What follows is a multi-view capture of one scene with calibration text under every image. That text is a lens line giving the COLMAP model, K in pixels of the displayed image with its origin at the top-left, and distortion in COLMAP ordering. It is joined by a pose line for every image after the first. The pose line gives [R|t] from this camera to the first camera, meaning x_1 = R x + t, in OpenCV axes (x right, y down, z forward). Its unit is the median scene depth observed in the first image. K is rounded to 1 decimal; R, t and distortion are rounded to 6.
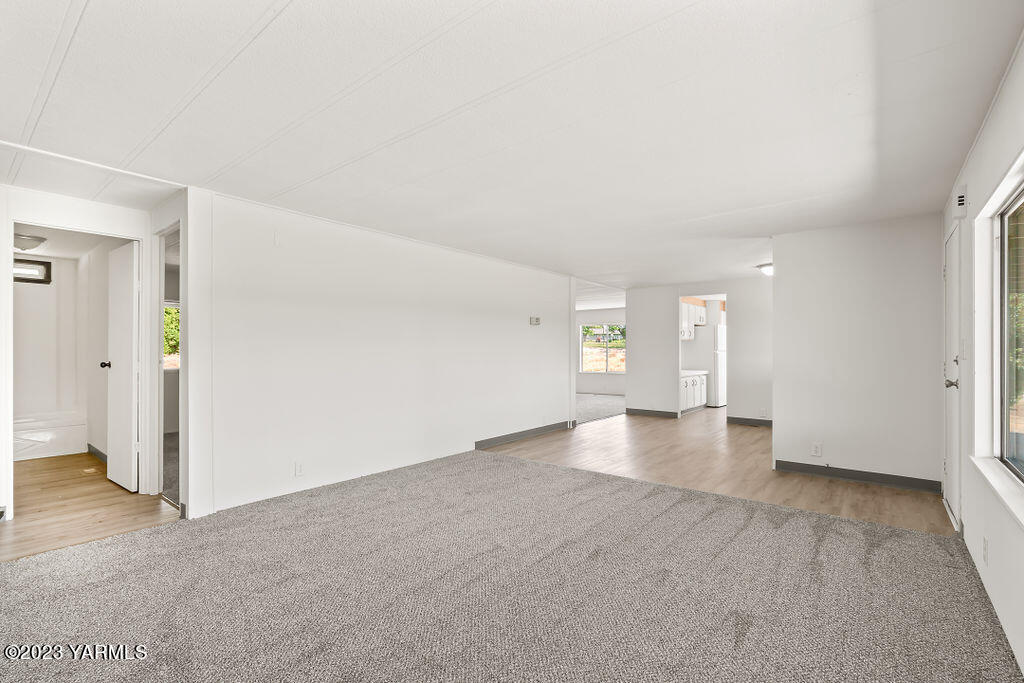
lens RADIAL K [[463.0, 0, 510.0], [0, 463.0, 346.6], [0, 0, 1]] dist [-0.004201, -0.000534]
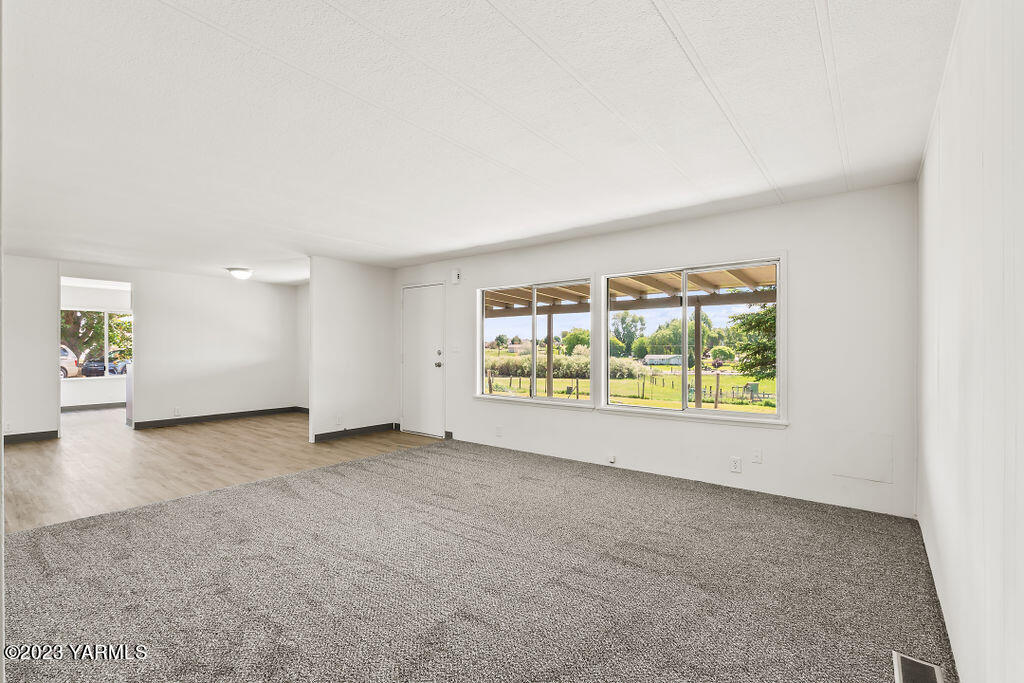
lens RADIAL K [[463.0, 0, 510.0], [0, 463.0, 346.6], [0, 0, 1]] dist [-0.004201, -0.000534]
pose [[-0.015251, 0.002537, 0.999880, -0.715252], [-0.009867, 0.999948, -0.002688, 0.001749], [-0.999835, -0.009907, -0.015225, 0.498157]]
